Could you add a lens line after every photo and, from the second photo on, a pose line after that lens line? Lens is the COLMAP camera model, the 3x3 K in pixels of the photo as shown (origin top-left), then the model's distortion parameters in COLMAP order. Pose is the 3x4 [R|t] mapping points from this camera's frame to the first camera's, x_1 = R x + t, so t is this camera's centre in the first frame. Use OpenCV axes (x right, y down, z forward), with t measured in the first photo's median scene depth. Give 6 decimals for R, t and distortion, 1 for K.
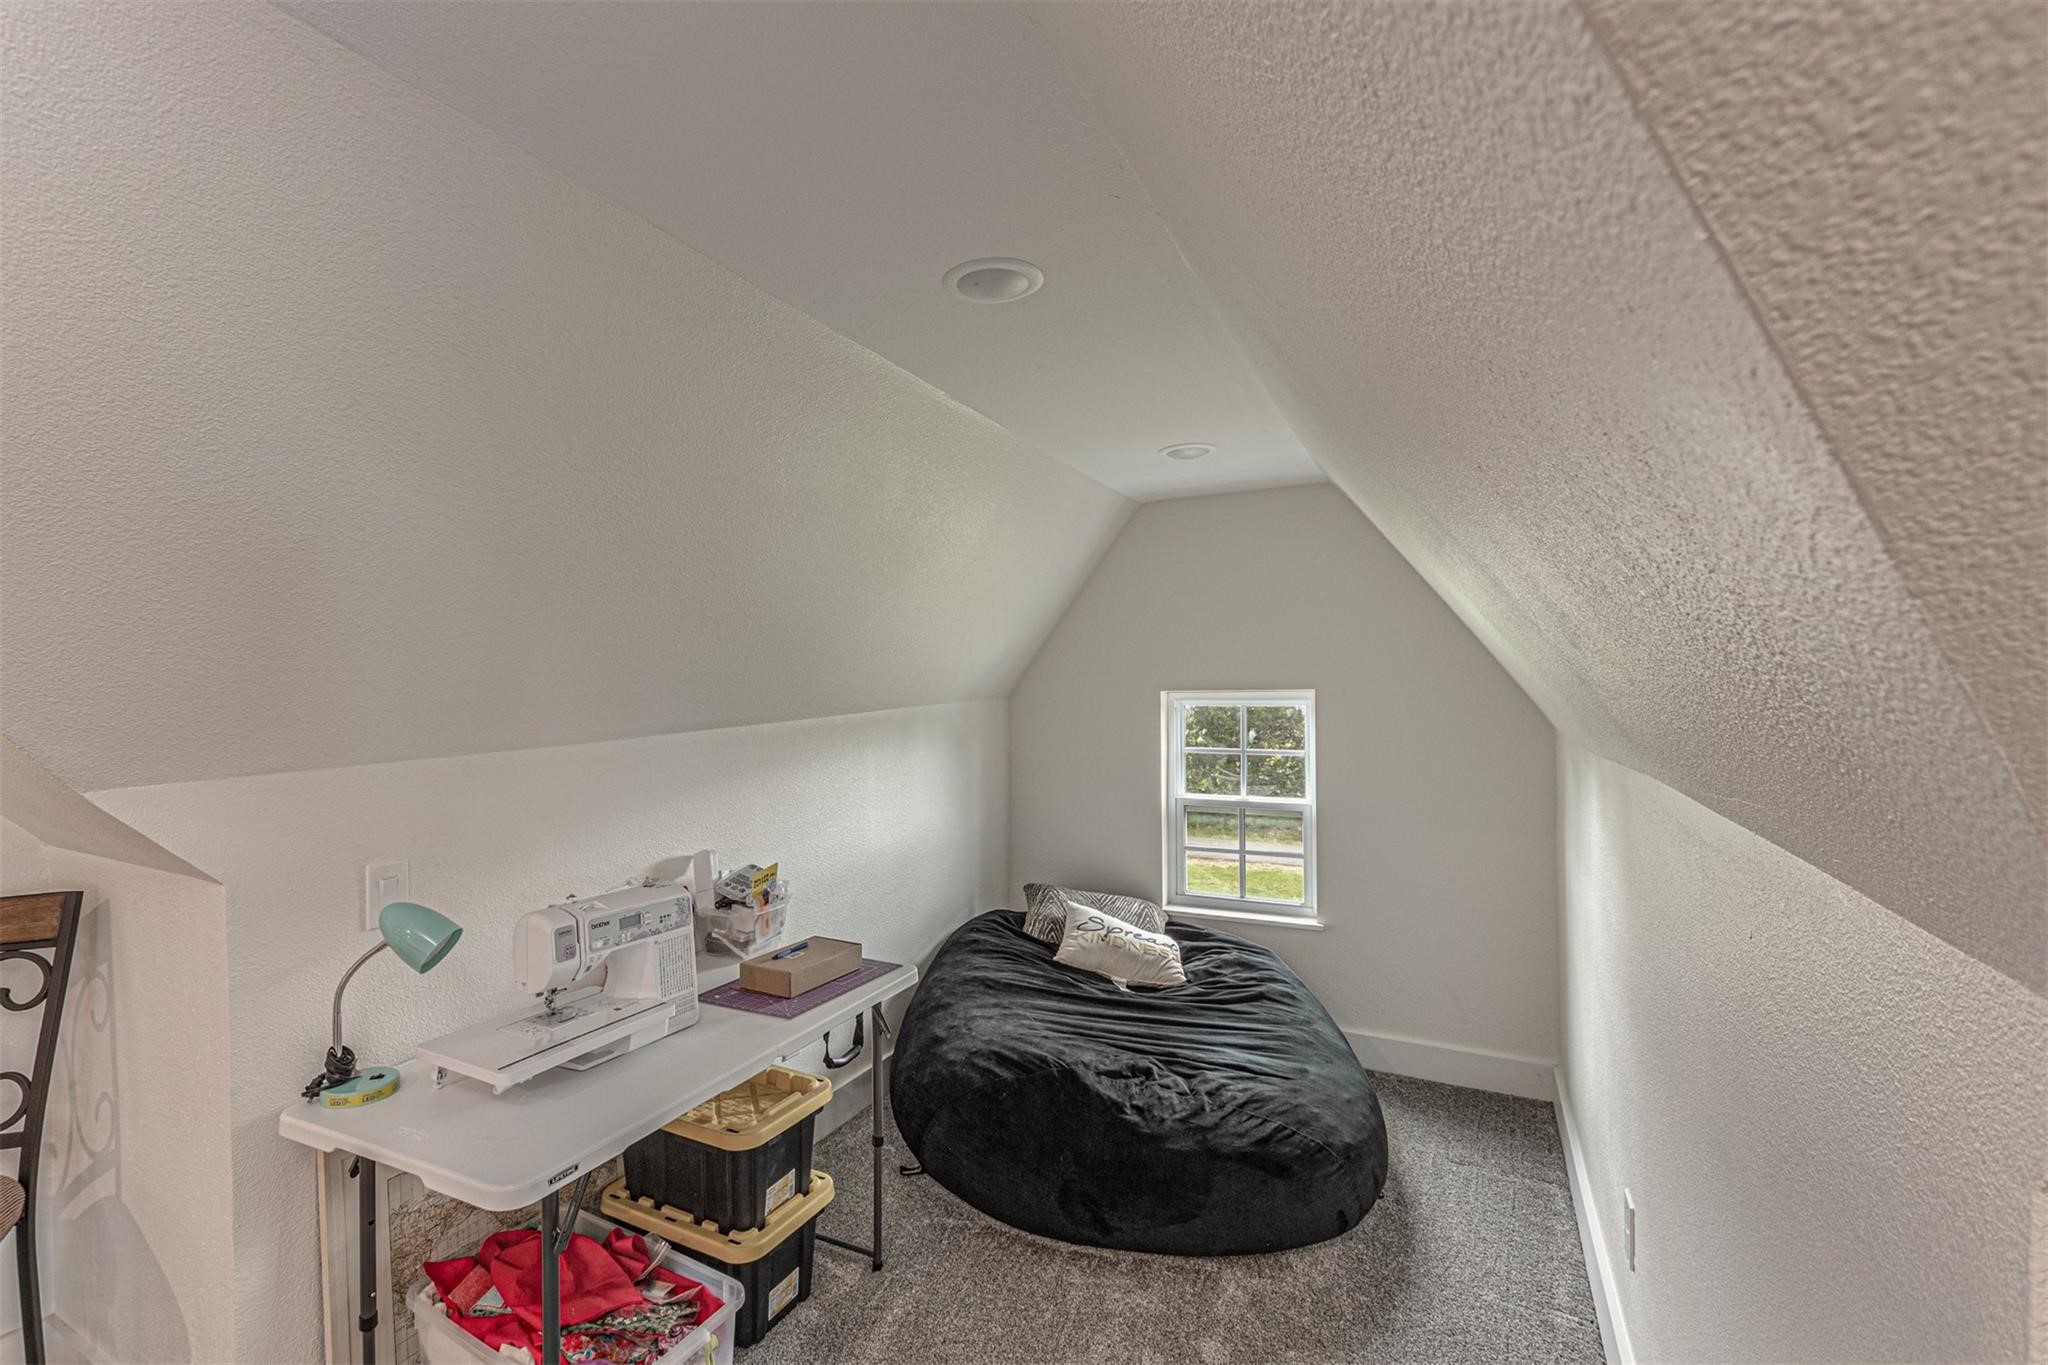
lens RADIAL K [[897.6, 0, 1023.5], [0, 897.6, 691.5], [0, 0, 1]] dist [-0.007804, 0.000401]
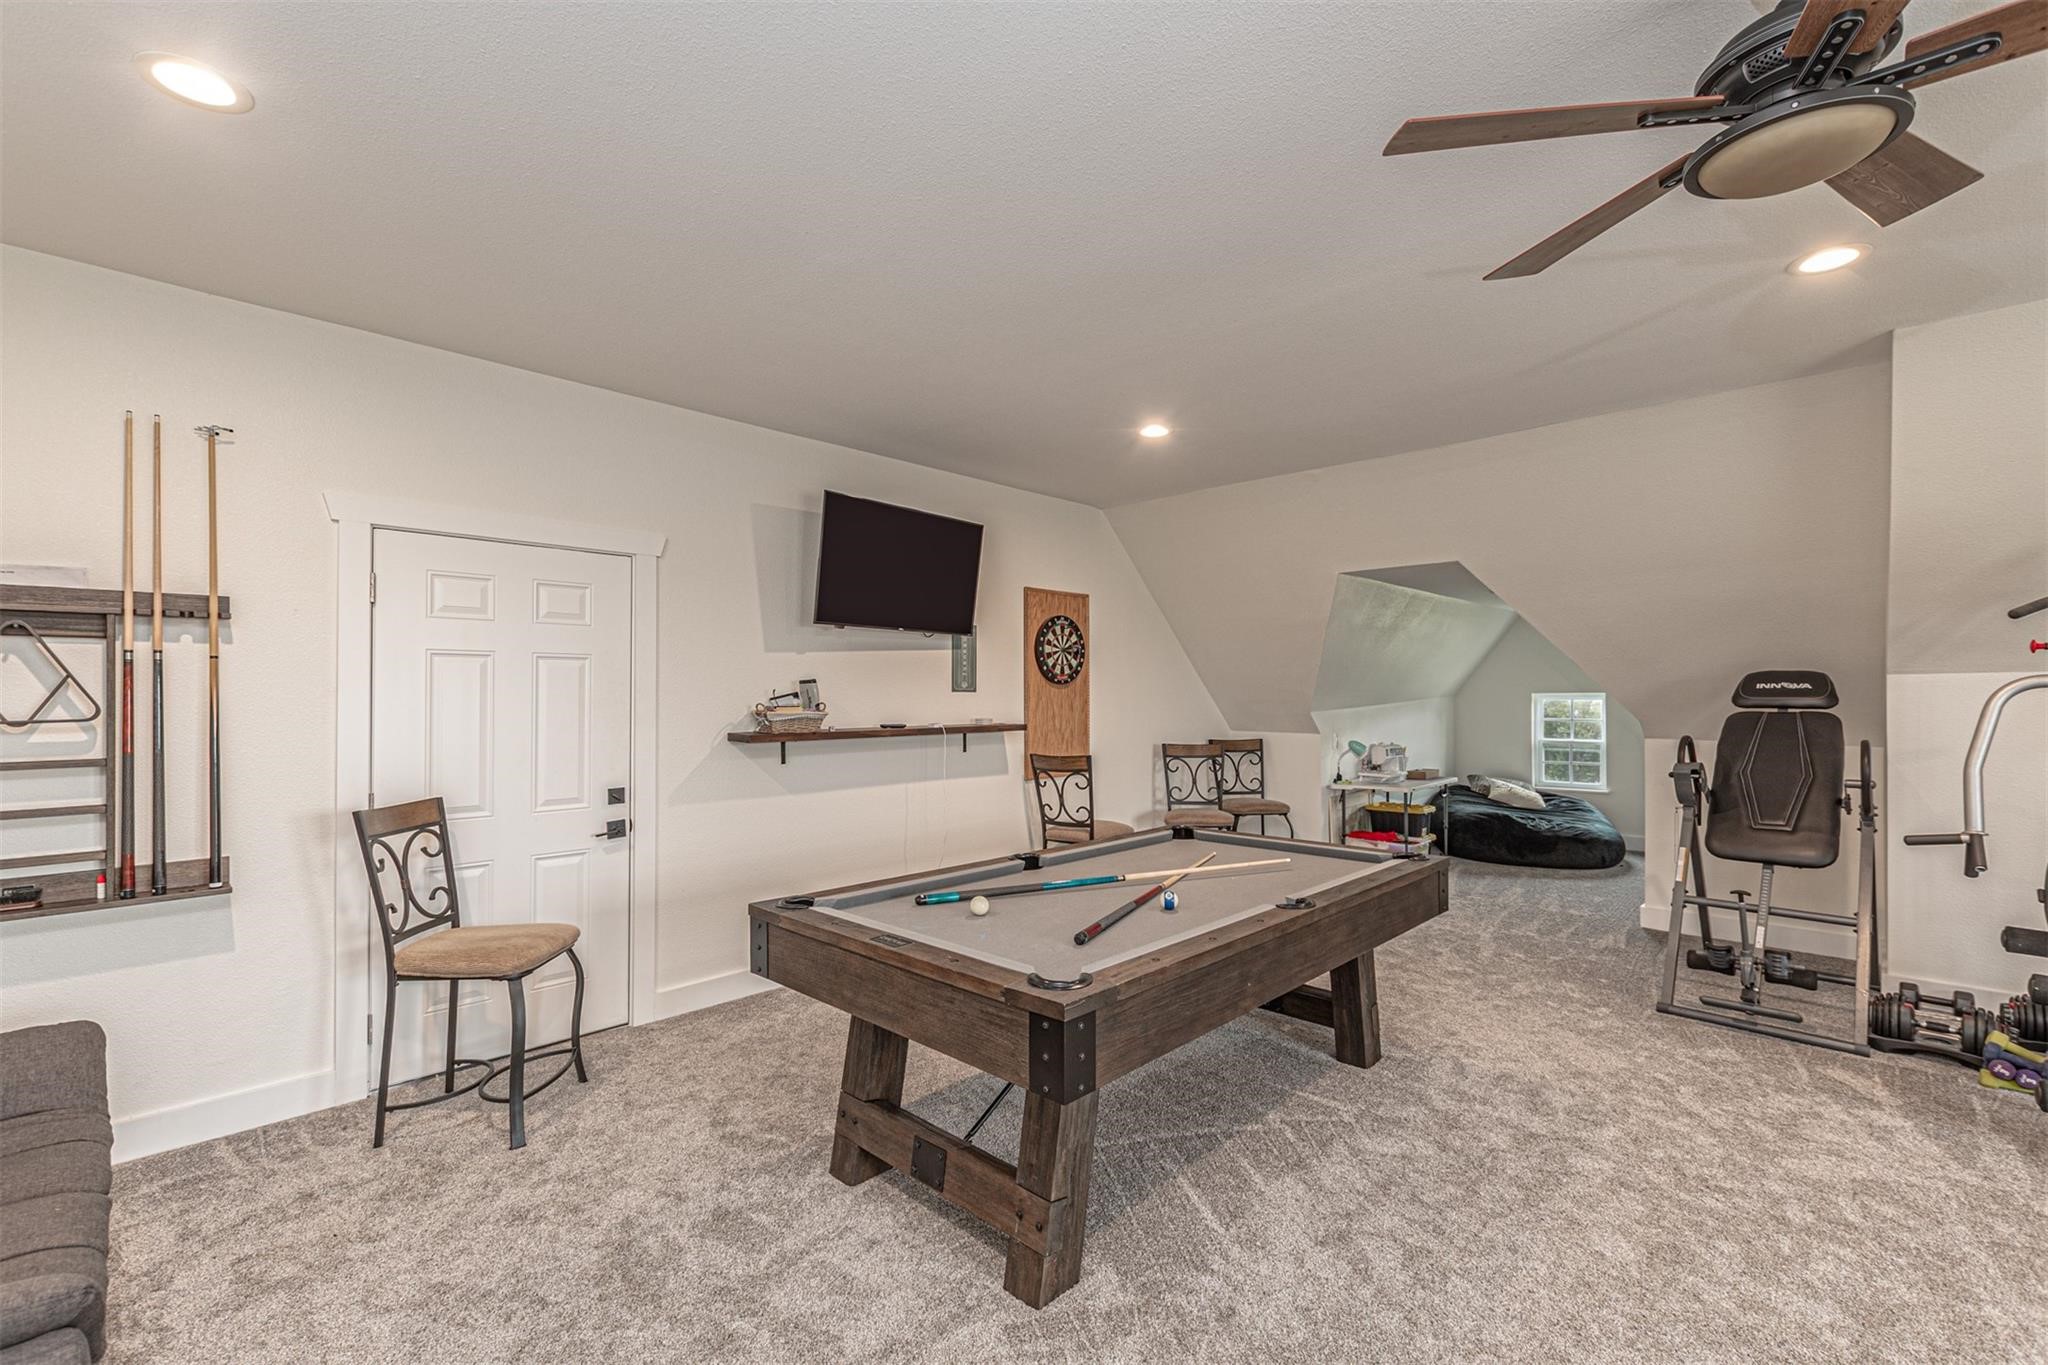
lens RADIAL K [[897.6, 0, 1026.8], [0, 897.6, 680.7], [0, 0, 1]] dist [-0.007804, 0.000401]
pose [[0.947776, 0.001129, -0.318934, -0.388624], [-0.004955, 0.999925, -0.011185, -0.002888], [0.318898, 0.012181, 0.947711, -1.805958]]
